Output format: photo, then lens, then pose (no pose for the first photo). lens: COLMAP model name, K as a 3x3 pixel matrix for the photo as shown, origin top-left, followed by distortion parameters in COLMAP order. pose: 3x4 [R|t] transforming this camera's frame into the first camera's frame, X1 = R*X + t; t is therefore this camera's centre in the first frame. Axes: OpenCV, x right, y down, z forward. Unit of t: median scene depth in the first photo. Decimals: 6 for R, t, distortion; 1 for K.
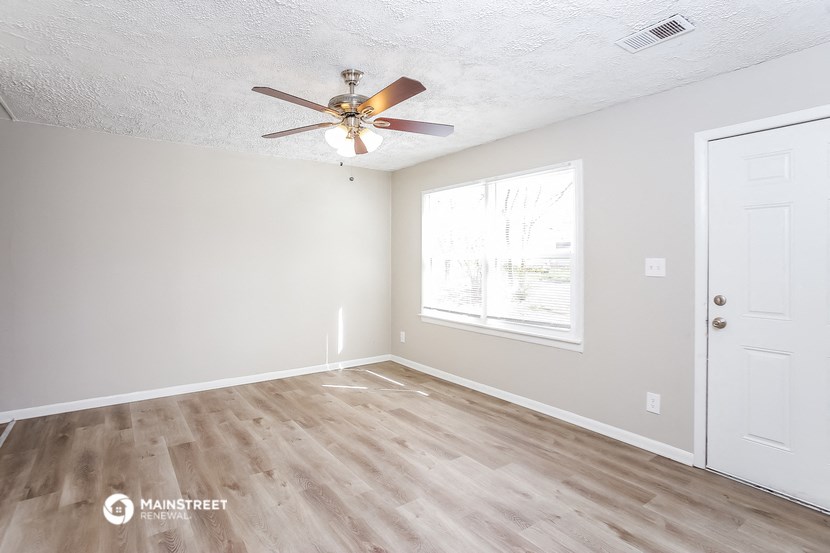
lens RADIAL K [[418.1, 0, 407.0], [0, 418.1, 270.3], [0, 0, 1]] dist [-0.065476, 0.041530]
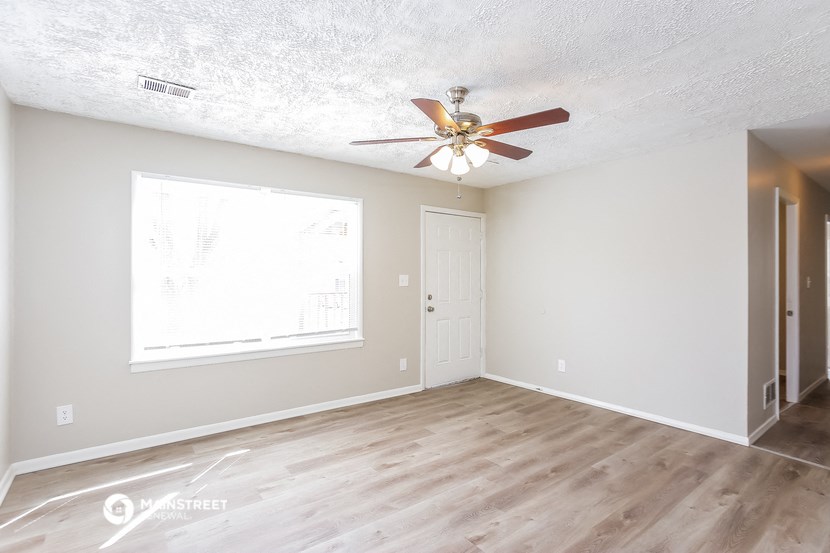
lens RADIAL K [[394.5, 0, 404.4], [0, 394.5, 278.9], [0, 0, 1]] dist [-0.046360, 0.000380]
pose [[-0.002975, -0.002709, 0.999992, -0.876999], [0.028738, 0.999583, 0.002794, -0.016633], [-0.999583, 0.028746, -0.002896, 0.911032]]
